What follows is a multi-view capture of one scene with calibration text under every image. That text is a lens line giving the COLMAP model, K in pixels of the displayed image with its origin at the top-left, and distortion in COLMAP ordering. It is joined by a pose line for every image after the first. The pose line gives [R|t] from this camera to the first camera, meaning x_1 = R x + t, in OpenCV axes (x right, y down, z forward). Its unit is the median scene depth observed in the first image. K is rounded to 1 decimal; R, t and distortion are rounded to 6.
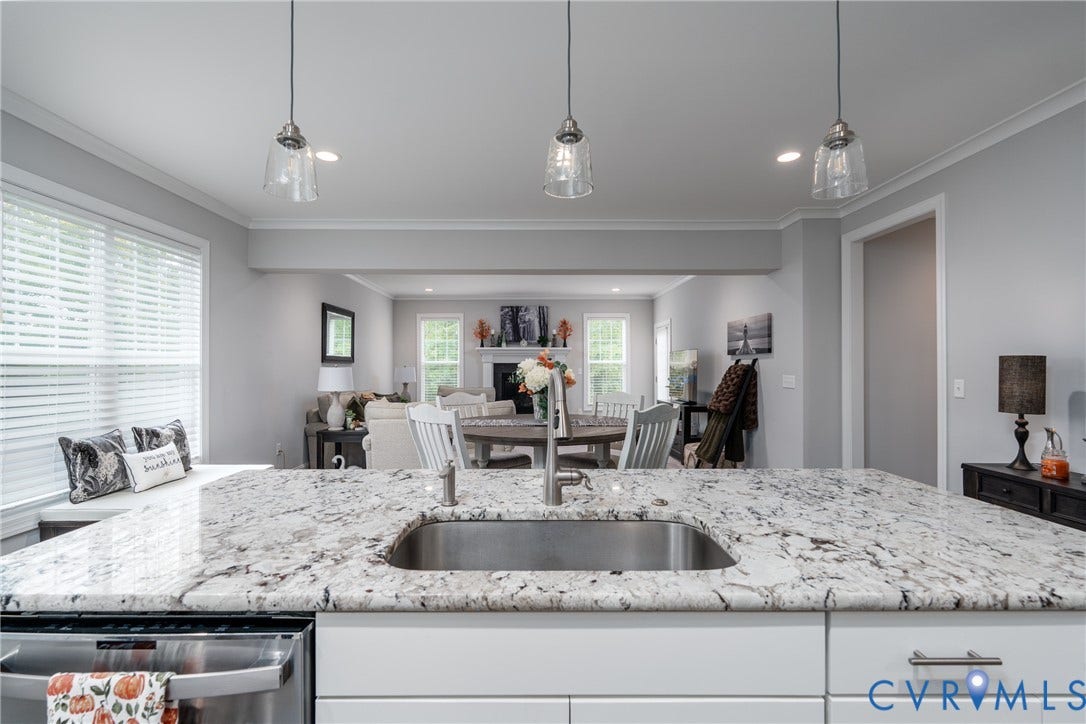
lens RADIAL K [[481.2, 0, 535.2], [0, 481.2, 360.9], [0, 0, 1]] dist [-0.003443, 0.000876]
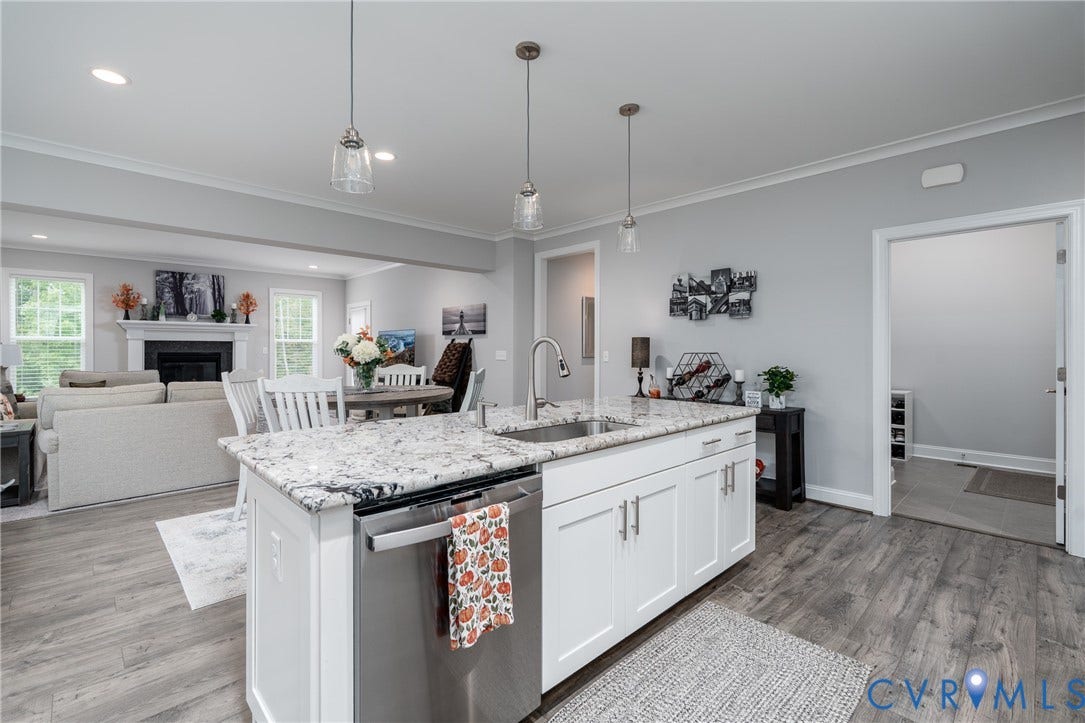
lens RADIAL K [[480.8, 0, 541.7], [0, 480.8, 348.2], [0, 0, 1]] dist [-0.003443, 0.000876]
pose [[0.727164, 0.001956, 0.686461, -0.255860], [-0.009294, 0.999932, 0.006996, 0.009908], [-0.686401, -0.011467, 0.727133, -0.050004]]
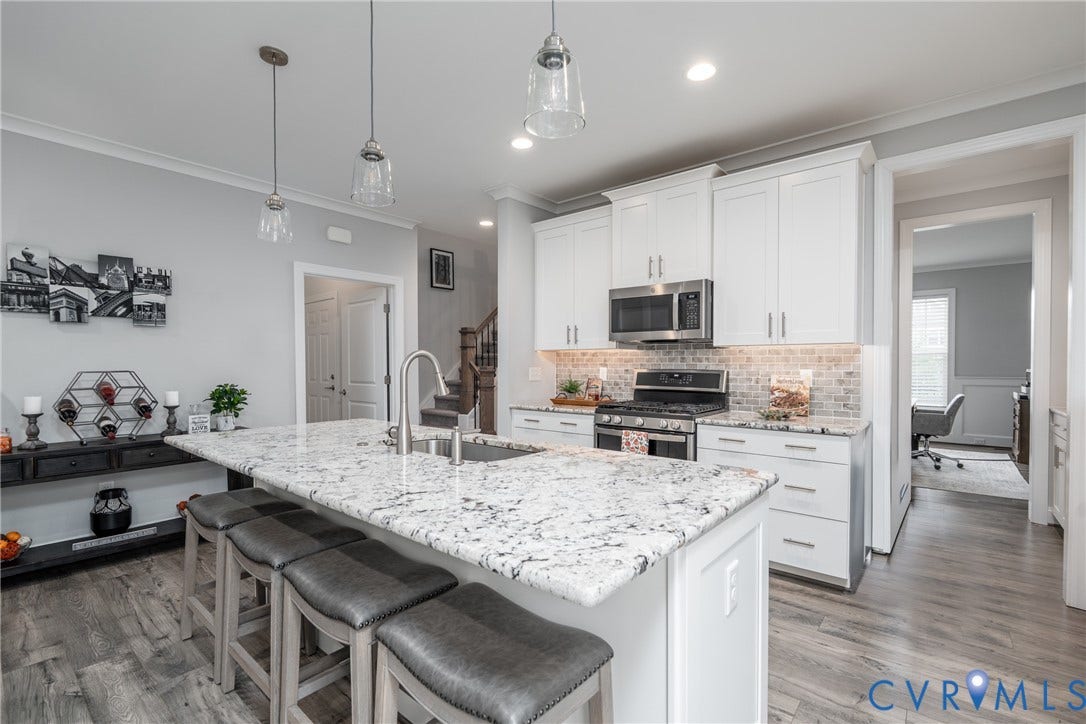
lens RADIAL K [[481.2, 0, 542.2], [0, 481.2, 372.9], [0, 0, 1]] dist [-0.003443, 0.000876]
pose [[-0.756781, -0.009186, 0.653604, -0.263036], [-0.003666, 0.999945, 0.009809, 0.014797], [-0.653658, 0.005027, -0.756773, 0.417866]]
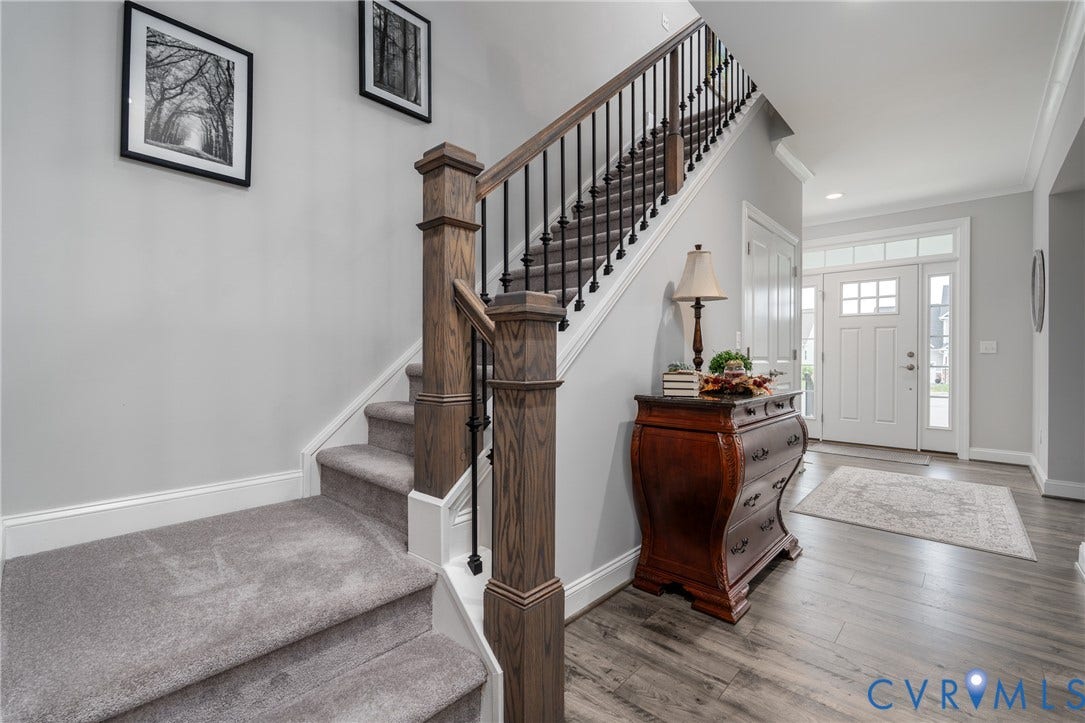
lens RADIAL K [[480.8, 0, 544.7], [0, 480.8, 355.9], [0, 0, 1]] dist [-0.003443, 0.000876]
pose [[-0.738851, -0.007416, 0.673828, 0.330740], [-0.017476, 0.999814, -0.008159, 0.041639], [-0.673643, -0.017804, -0.738843, -0.113333]]
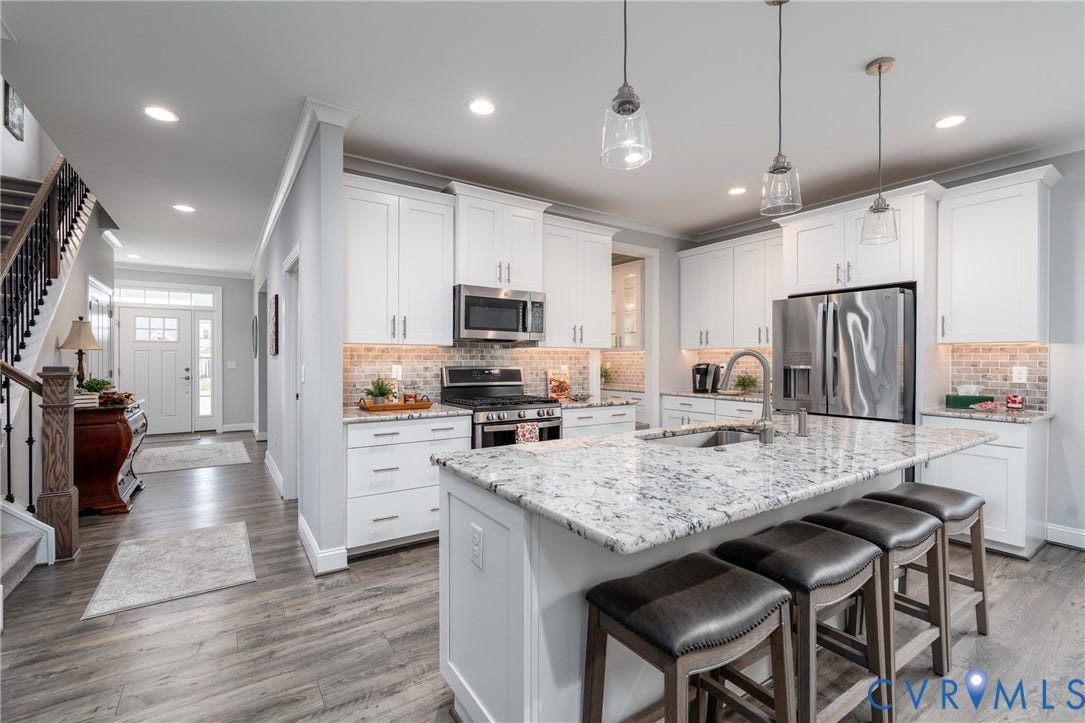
lens RADIAL K [[480.8, 0, 541.3], [0, 480.8, 358.2], [0, 0, 1]] dist [-0.003443, 0.000876]
pose [[-0.835801, -0.000192, -0.549033, 0.337998], [0.008057, 0.999888, -0.012615, 0.013415], [0.548974, -0.014967, -0.835706, 0.445105]]
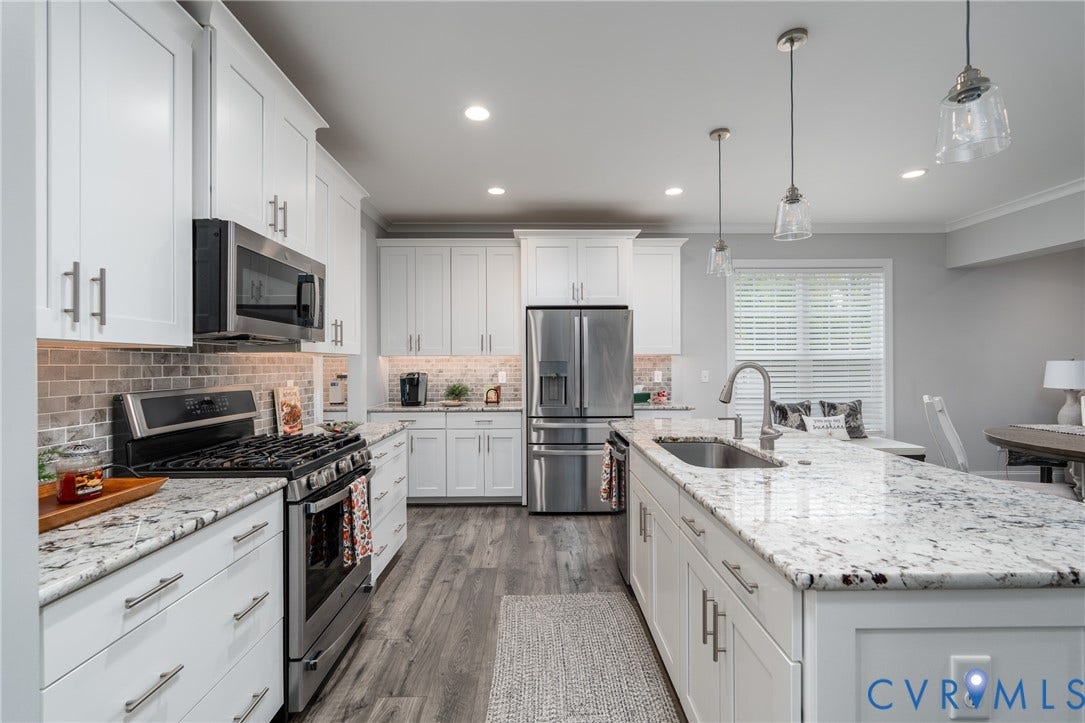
lens RADIAL K [[480.8, 0, 545.2], [0, 480.8, 362.8], [0, 0, 1]] dist [-0.003443, 0.000876]
pose [[0.006672, 0.002436, -0.999975, 0.382567], [0.016477, 0.999861, 0.002546, 0.000238], [0.999842, -0.016494, 0.006630, 0.068663]]
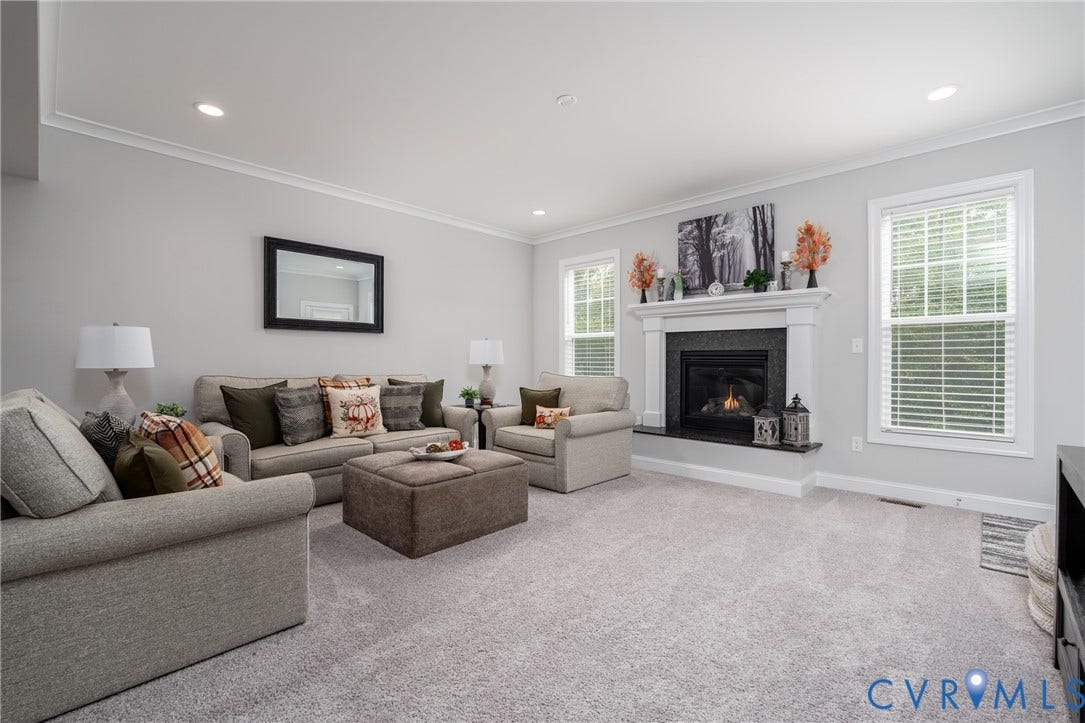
lens RADIAL K [[480.8, 0, 541.6], [0, 480.8, 358.9], [0, 0, 1]] dist [-0.003443, 0.000876]
pose [[0.708660, 0.001160, -0.705550, 0.320227], [0.008149, 0.999918, 0.009829, 0.046479], [0.705504, -0.012715, 0.708592, 0.873713]]
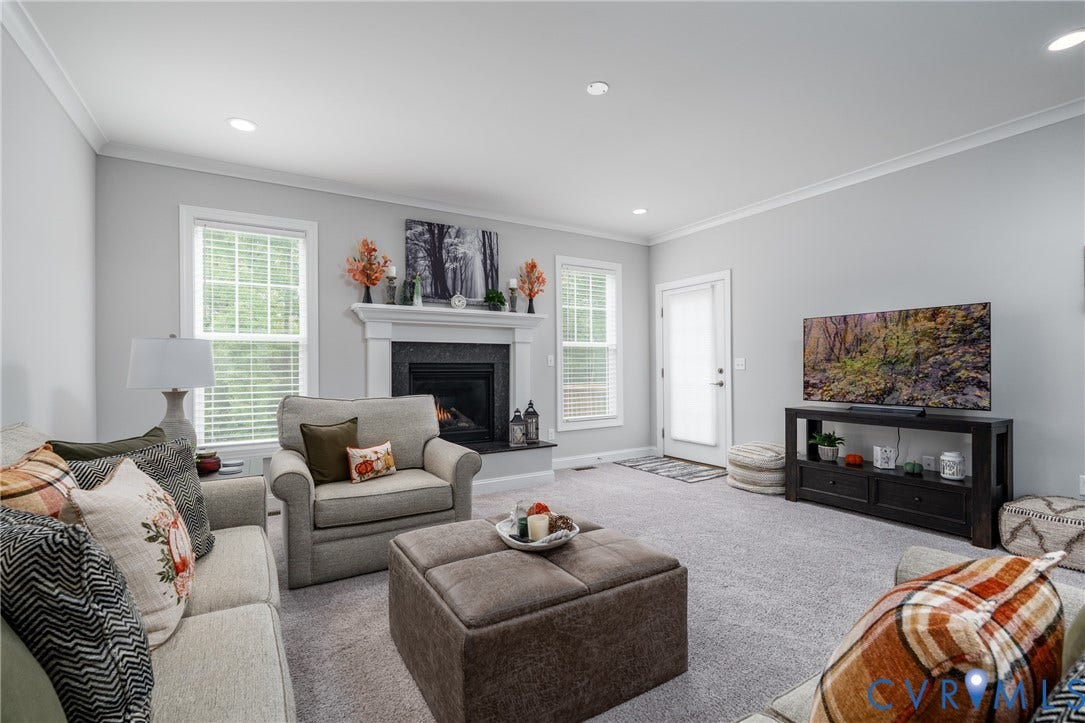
lens RADIAL K [[480.8, 0, 549.8], [0, 480.8, 362.9], [0, 0, 1]] dist [-0.003443, 0.000876]
pose [[0.862487, -0.000895, 0.506079, -0.311466], [0.000515, 0.999999, 0.000891, 0.041585], [-0.506079, -0.000508, 0.862487, 0.885941]]
